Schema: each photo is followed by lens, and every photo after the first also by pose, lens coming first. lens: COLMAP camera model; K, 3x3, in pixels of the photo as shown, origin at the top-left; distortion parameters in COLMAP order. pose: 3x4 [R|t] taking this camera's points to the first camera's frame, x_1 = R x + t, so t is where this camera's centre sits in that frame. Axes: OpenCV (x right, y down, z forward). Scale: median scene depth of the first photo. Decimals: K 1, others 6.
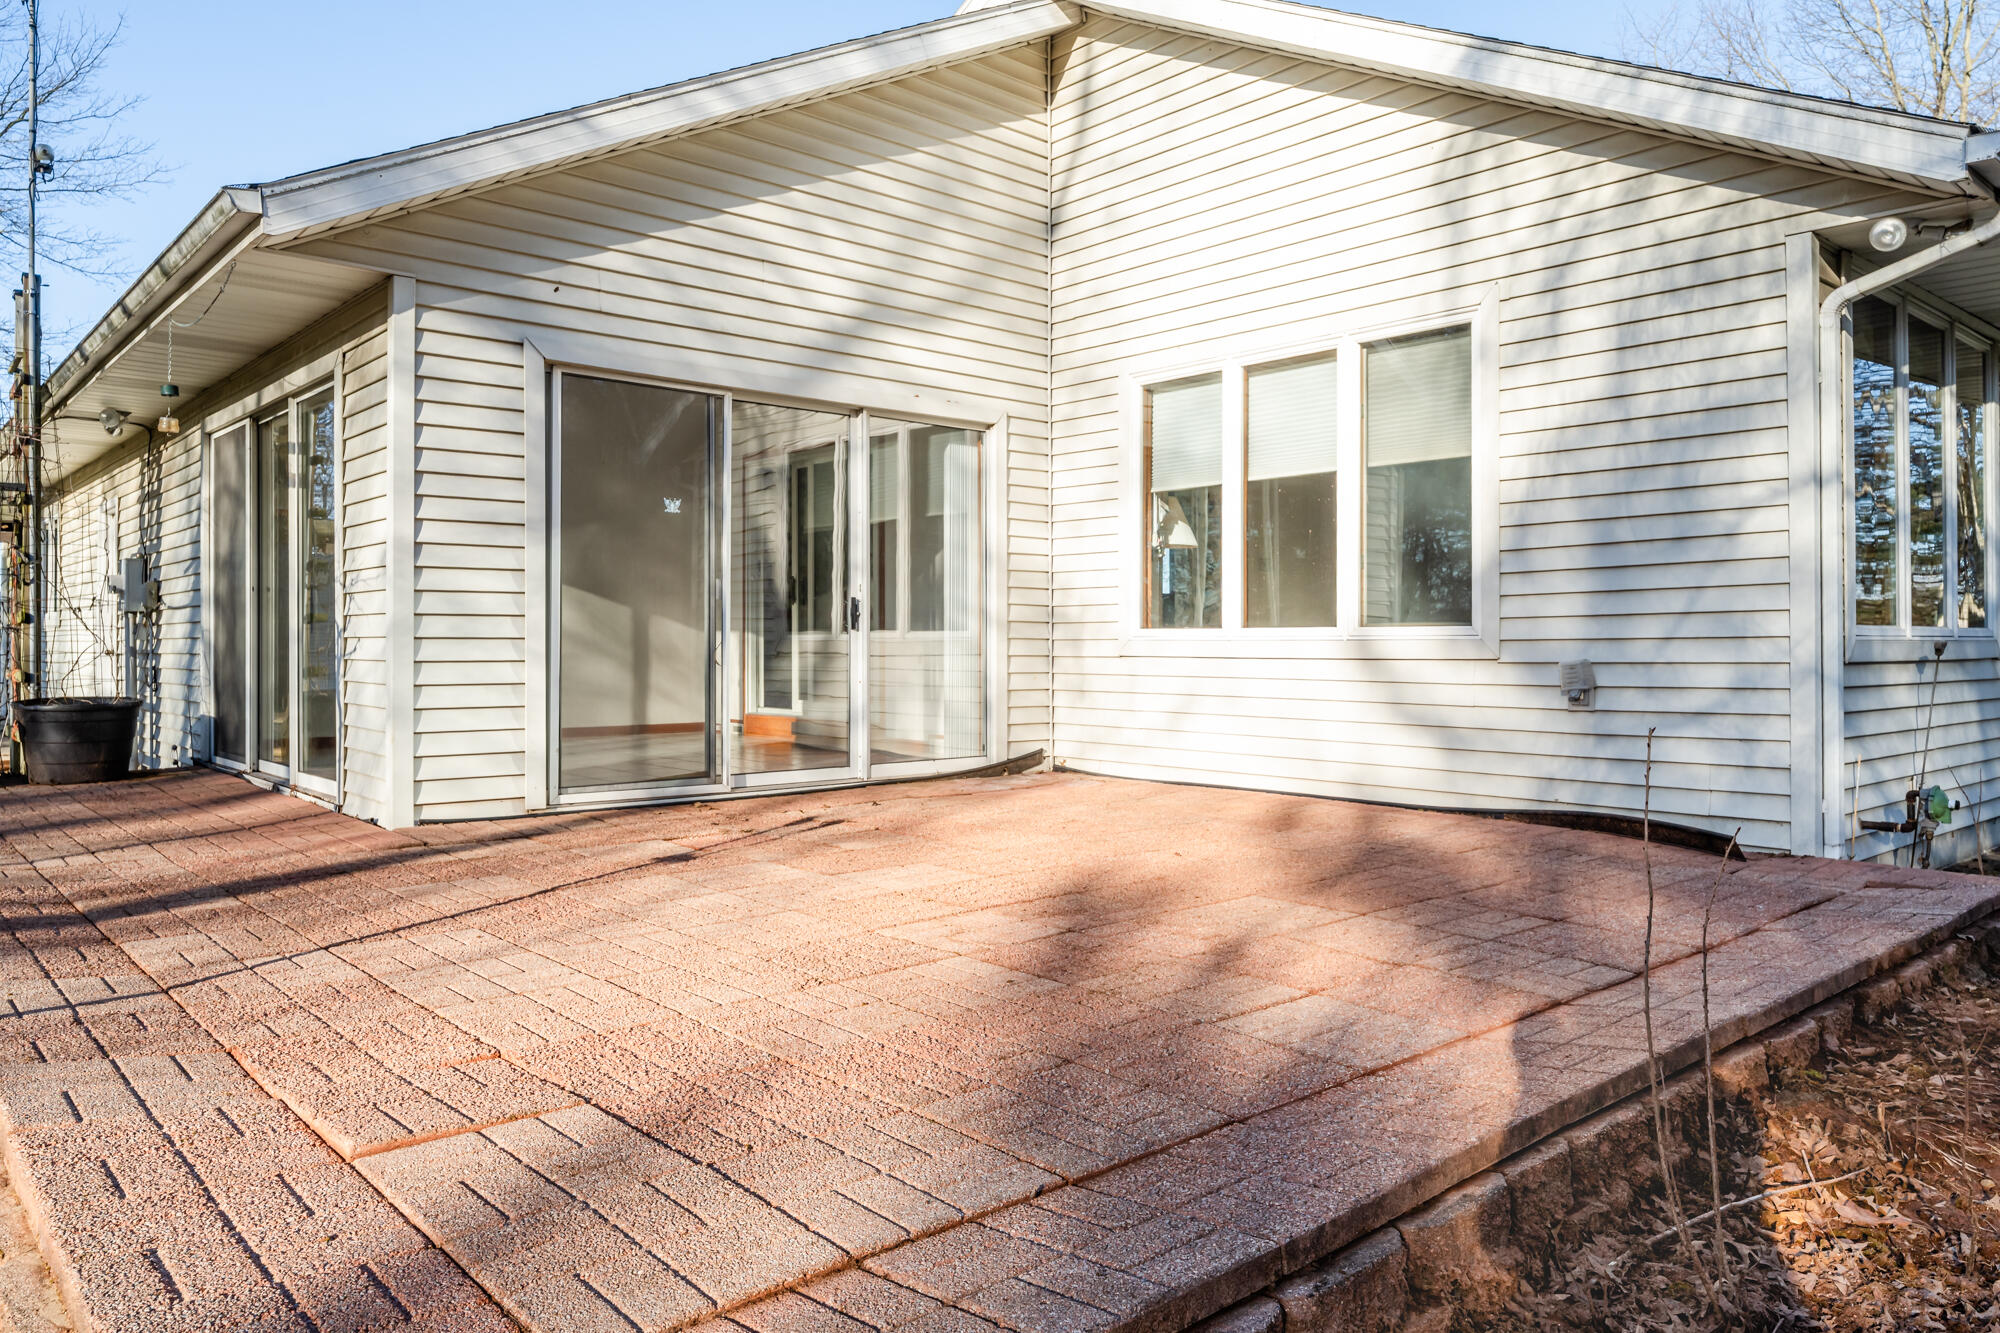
lens RADIAL K [[1355.9, 0, 997.2], [0, 1355.9, 657.6], [0, 0, 1]] dist [-0.010414, -0.001510]
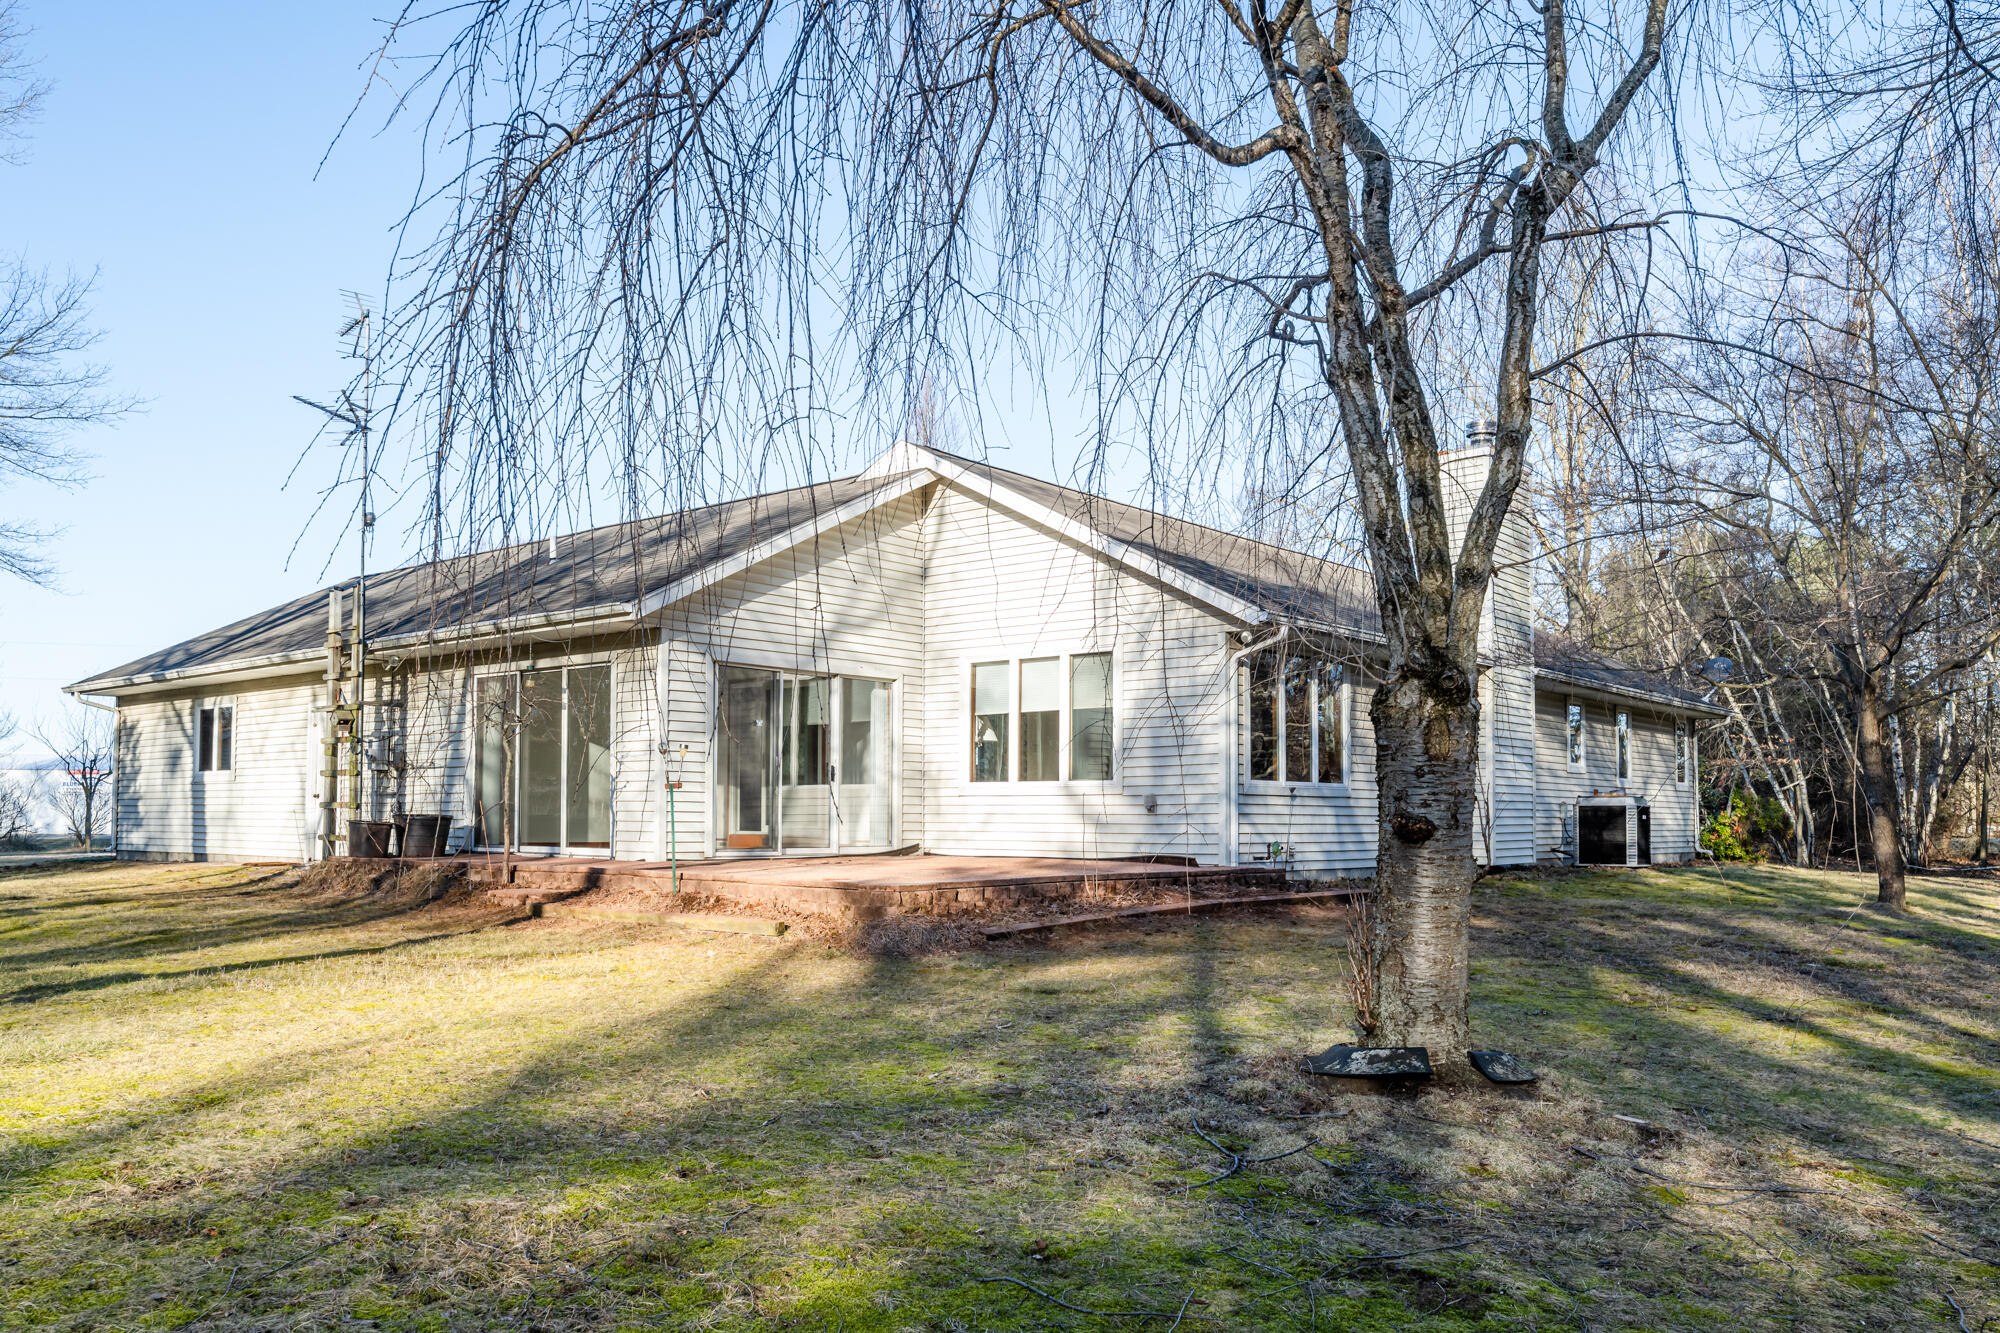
lens RADIAL K [[1355.9, 0, 999.7], [0, 1355.9, 664.8], [0, 0, 1]] dist [-0.010414, -0.001510]
pose [[0.989884, 0.020421, 0.140404, -0.145941], [-0.003419, 0.992734, -0.120285, 0.051372], [-0.141840, 0.118588, 0.982761, -1.085532]]
